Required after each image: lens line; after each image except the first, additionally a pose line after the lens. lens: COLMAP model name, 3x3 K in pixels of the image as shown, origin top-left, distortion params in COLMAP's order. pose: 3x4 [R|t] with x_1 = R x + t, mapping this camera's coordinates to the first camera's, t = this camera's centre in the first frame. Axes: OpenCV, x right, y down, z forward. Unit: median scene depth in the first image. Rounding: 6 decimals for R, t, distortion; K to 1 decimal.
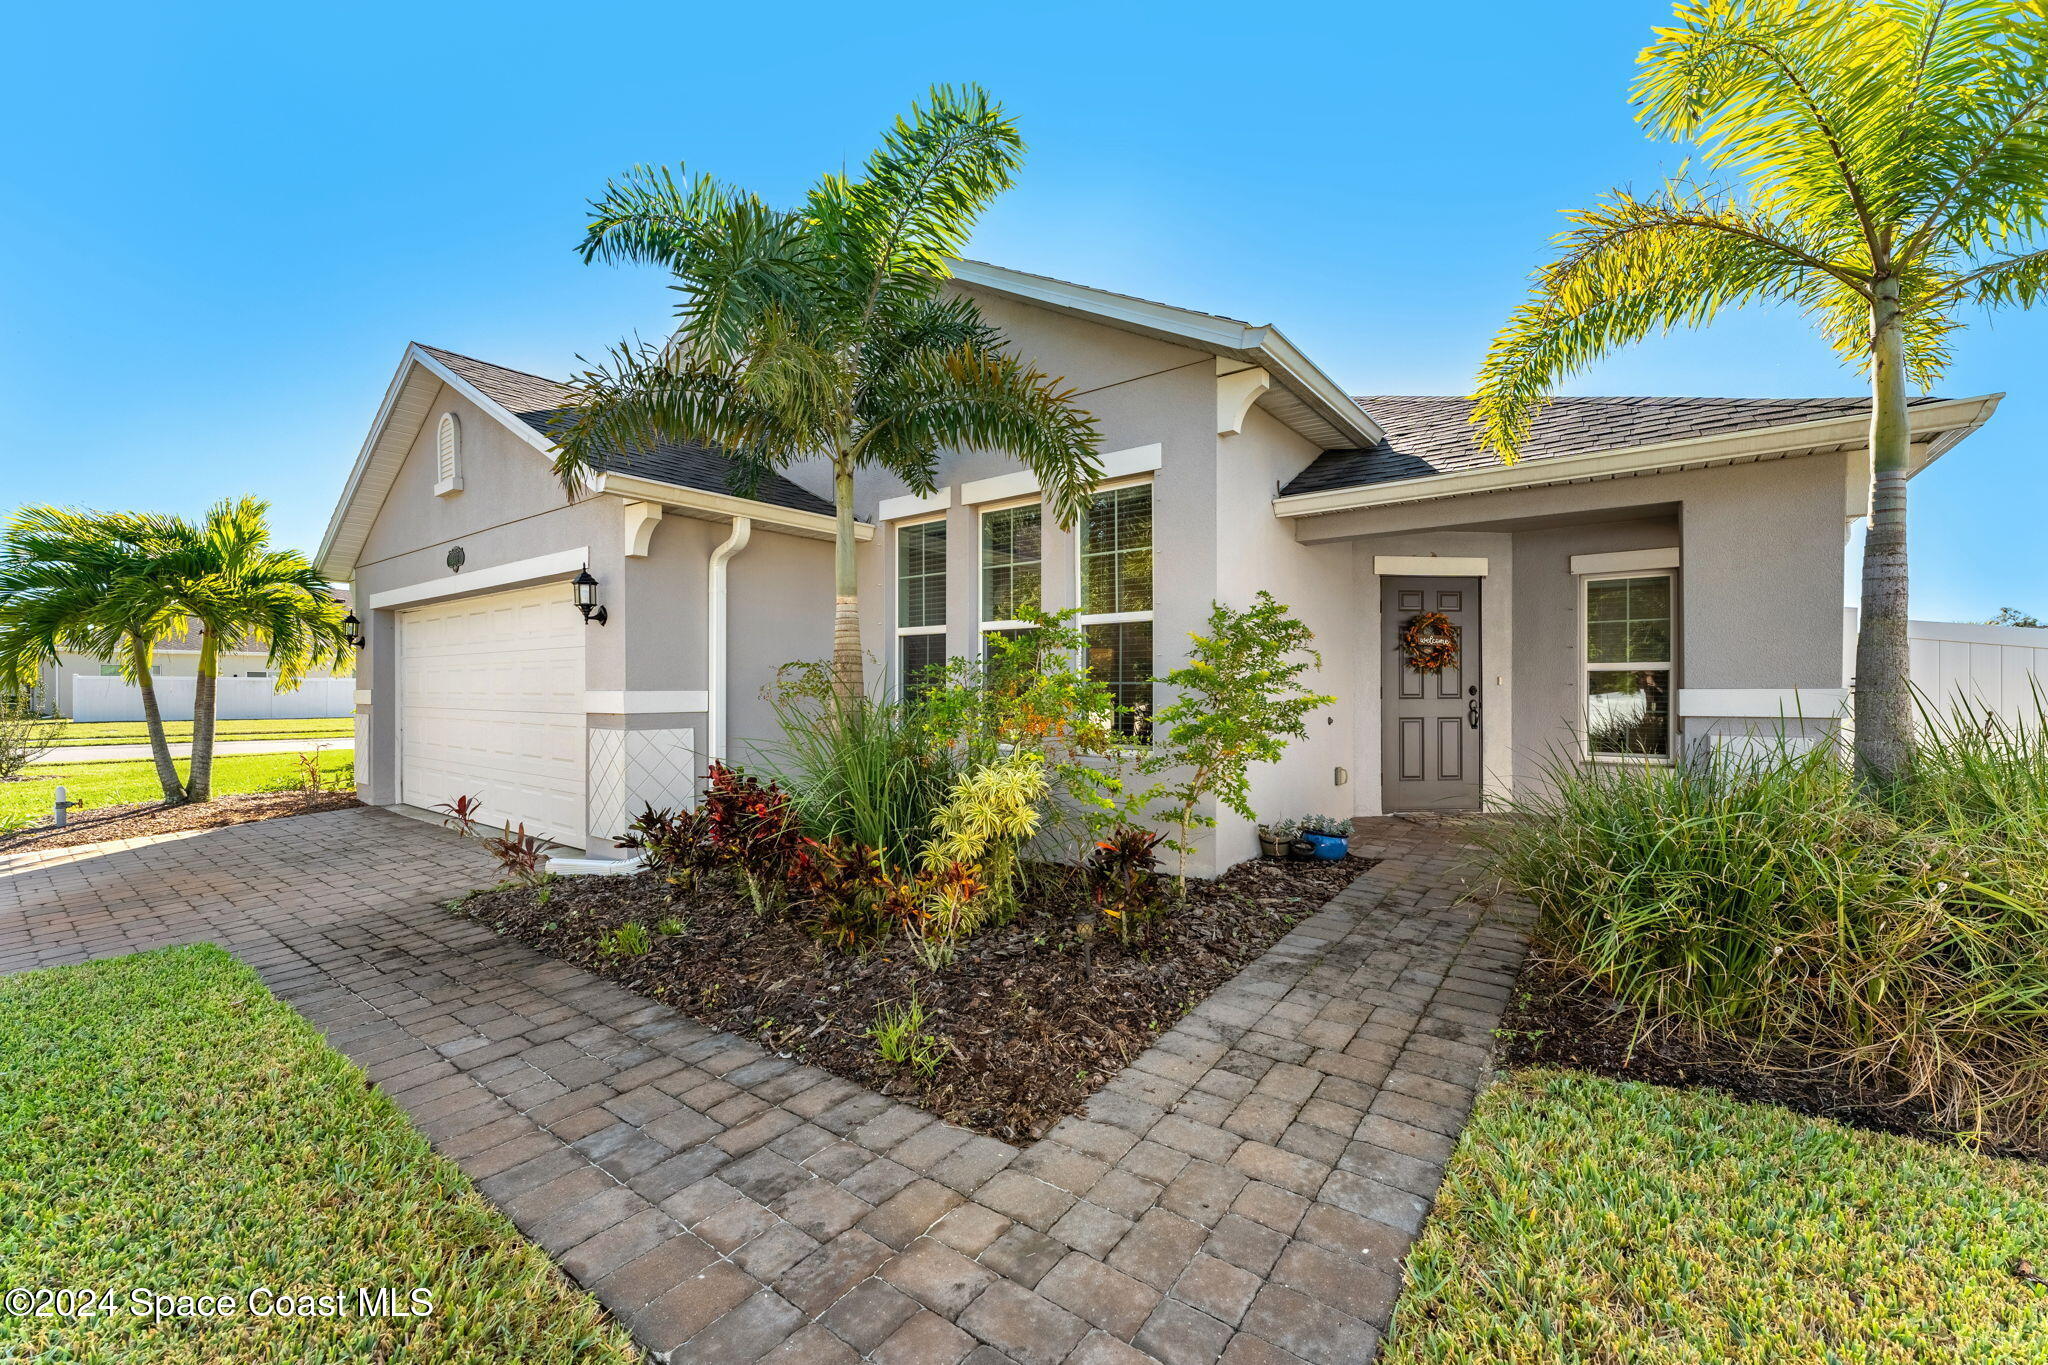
lens RADIAL K [[814.5, 0, 1024.0], [0, 814.5, 682.5], [0, 0, 1]] dist [-0.000349, 0.000041]
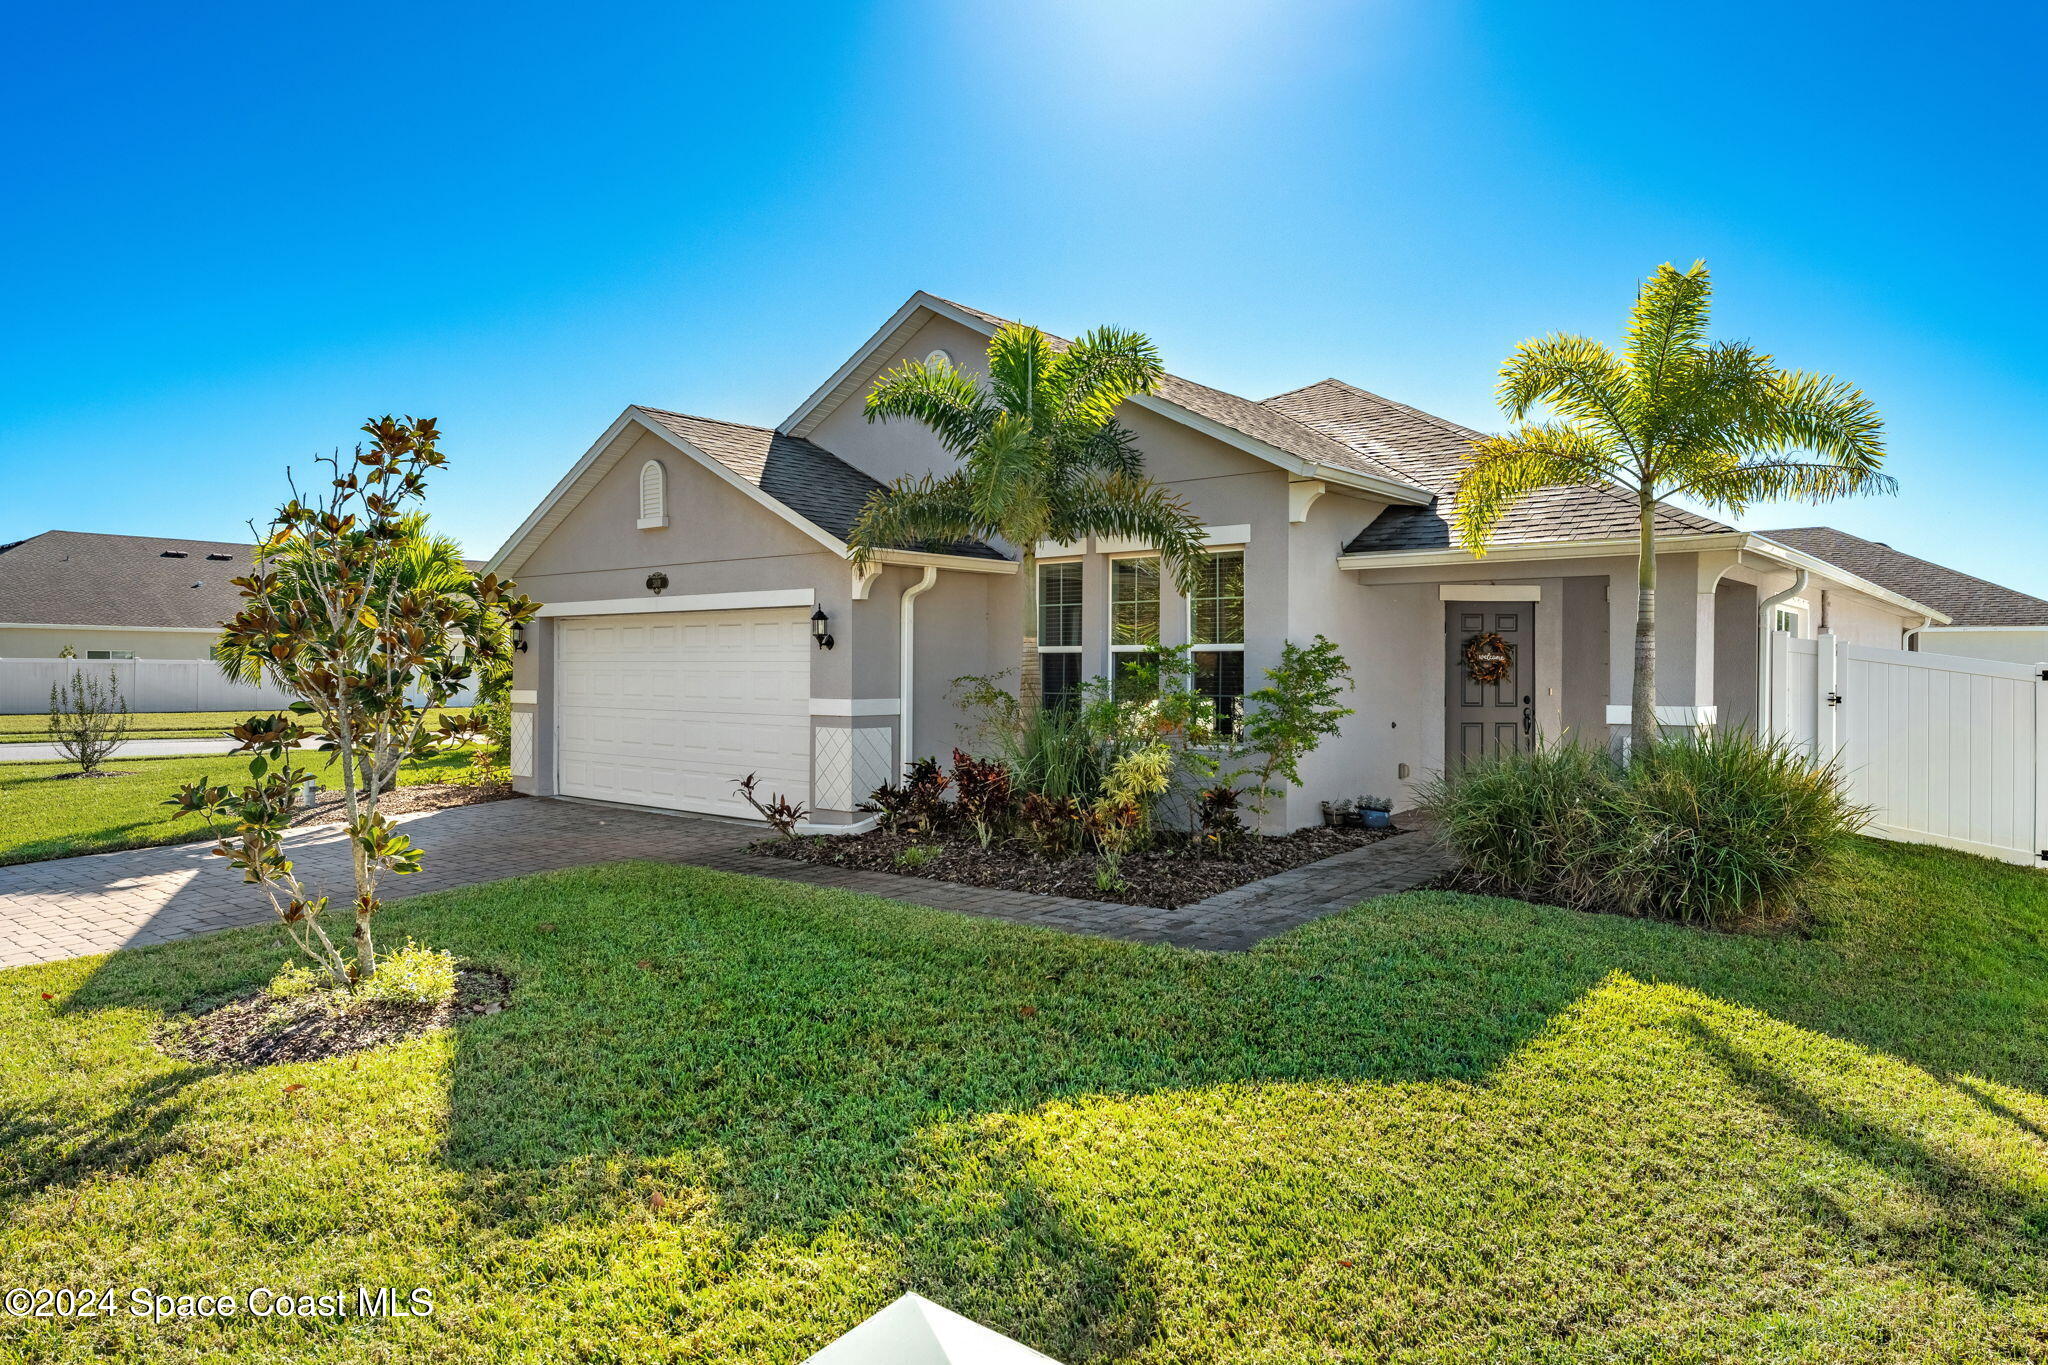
lens RADIAL K [[1248.6, 0, 1024.0], [0, 1248.6, 682.5], [0, 0, 1]] dist [0.001853, 0.000142]
pose [[0.998992, 0.005514, -0.044541, -0.110019], [-0.004796, 0.999857, 0.016207, -0.051888], [0.044624, -0.015977, 0.998876, -1.044395]]
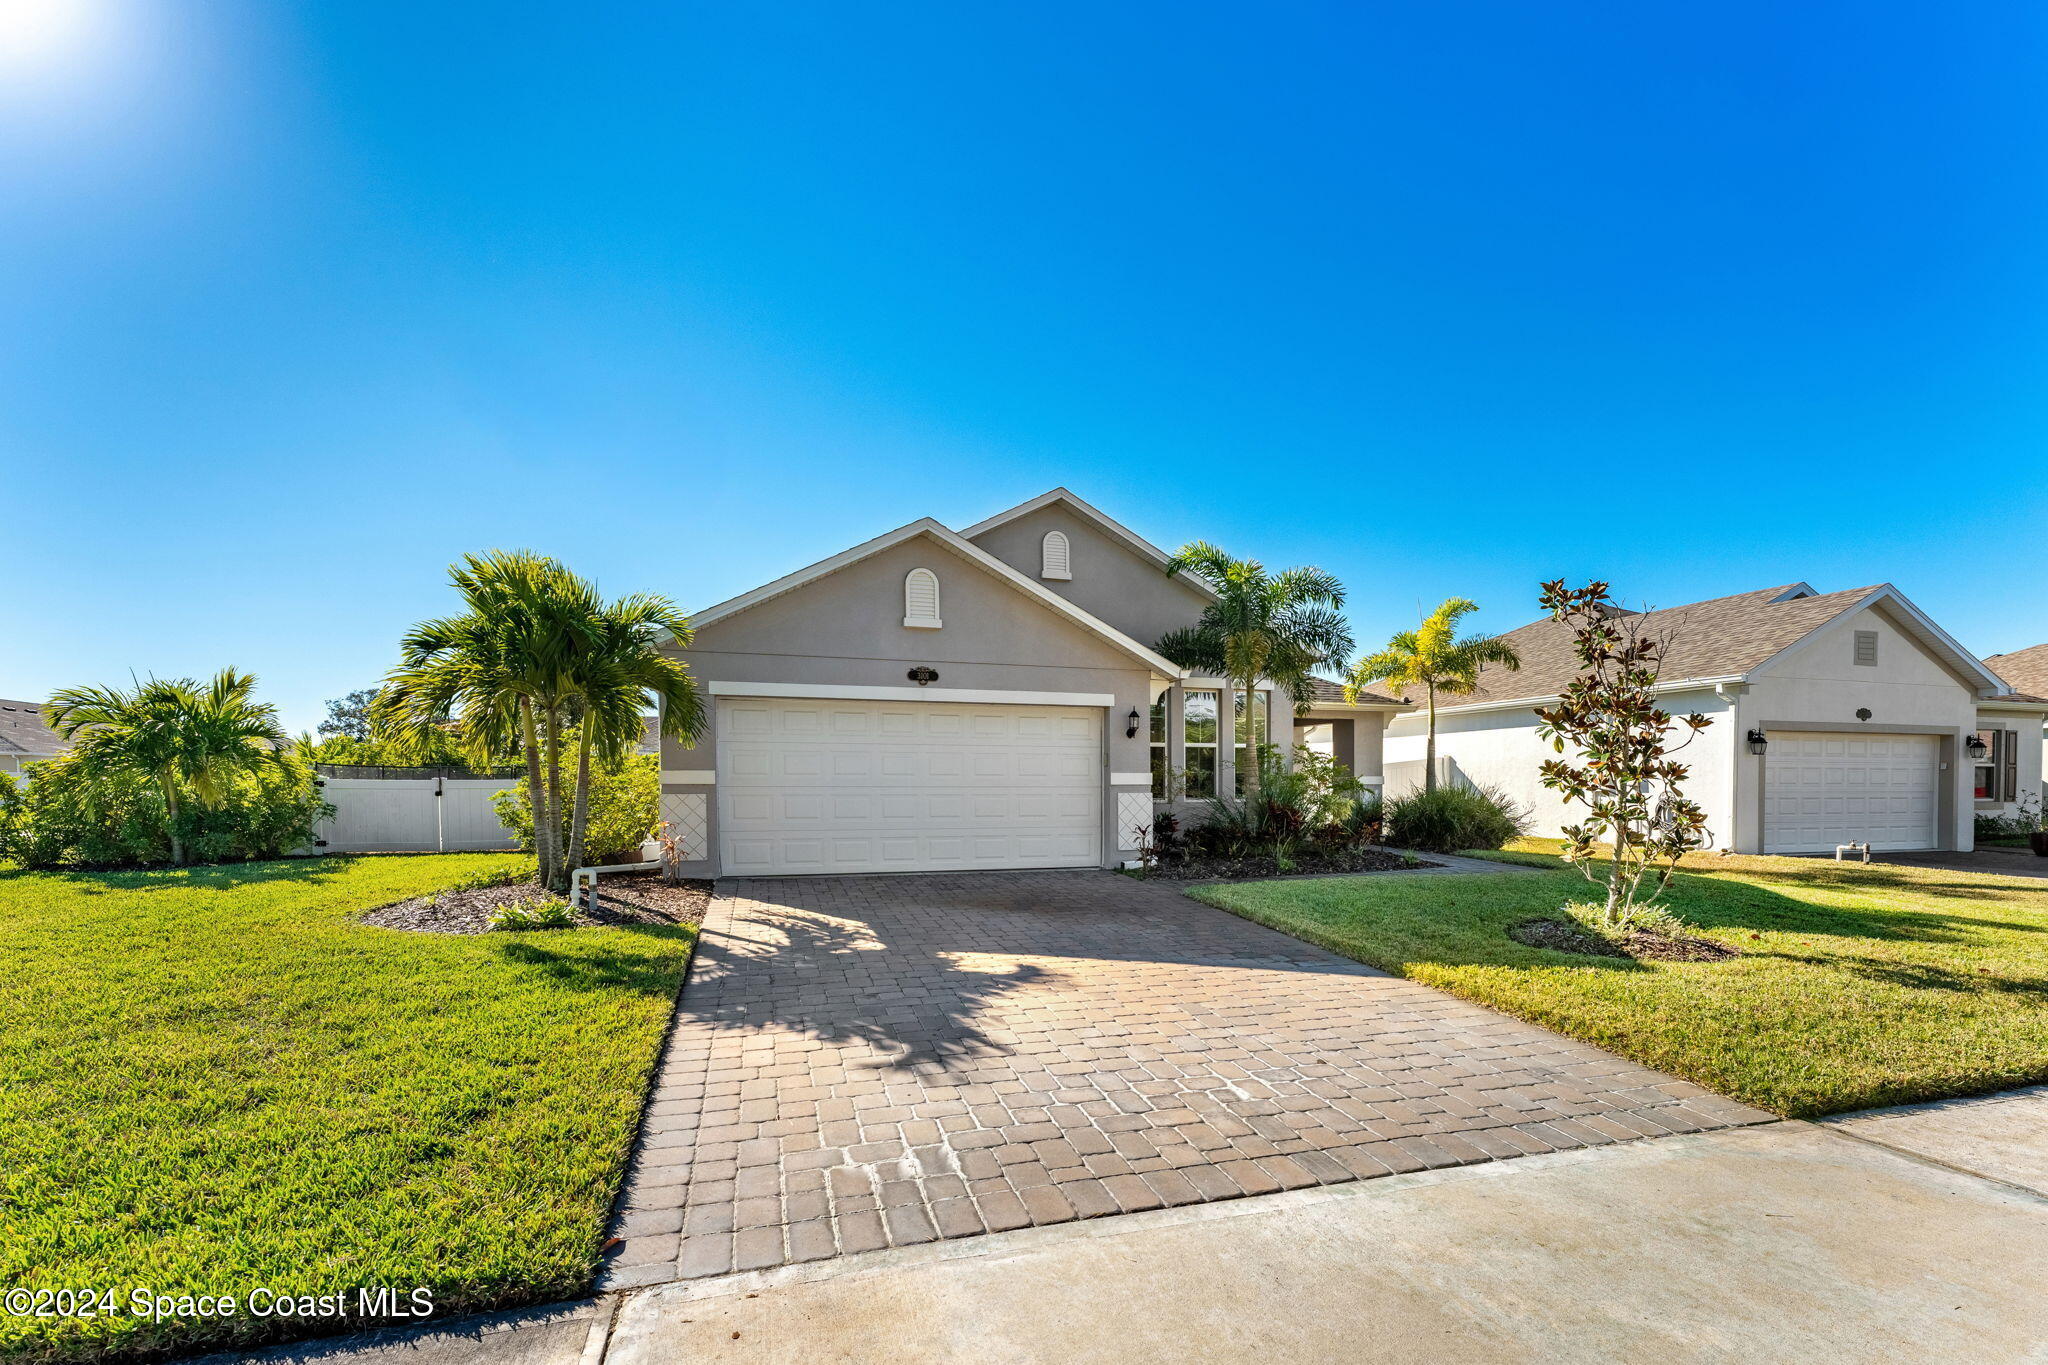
lens RADIAL K [[888.7, 0, 1024.6], [0, 888.7, 786.3], [0, 0, 1]] dist [-0.000894, 0.000149]
pose [[0.582753, 0.000487, 0.812650, -2.385829], [-0.005177, 0.999982, 0.003114, 0.036433], [-0.812633, -0.006022, 0.582744, -0.008664]]
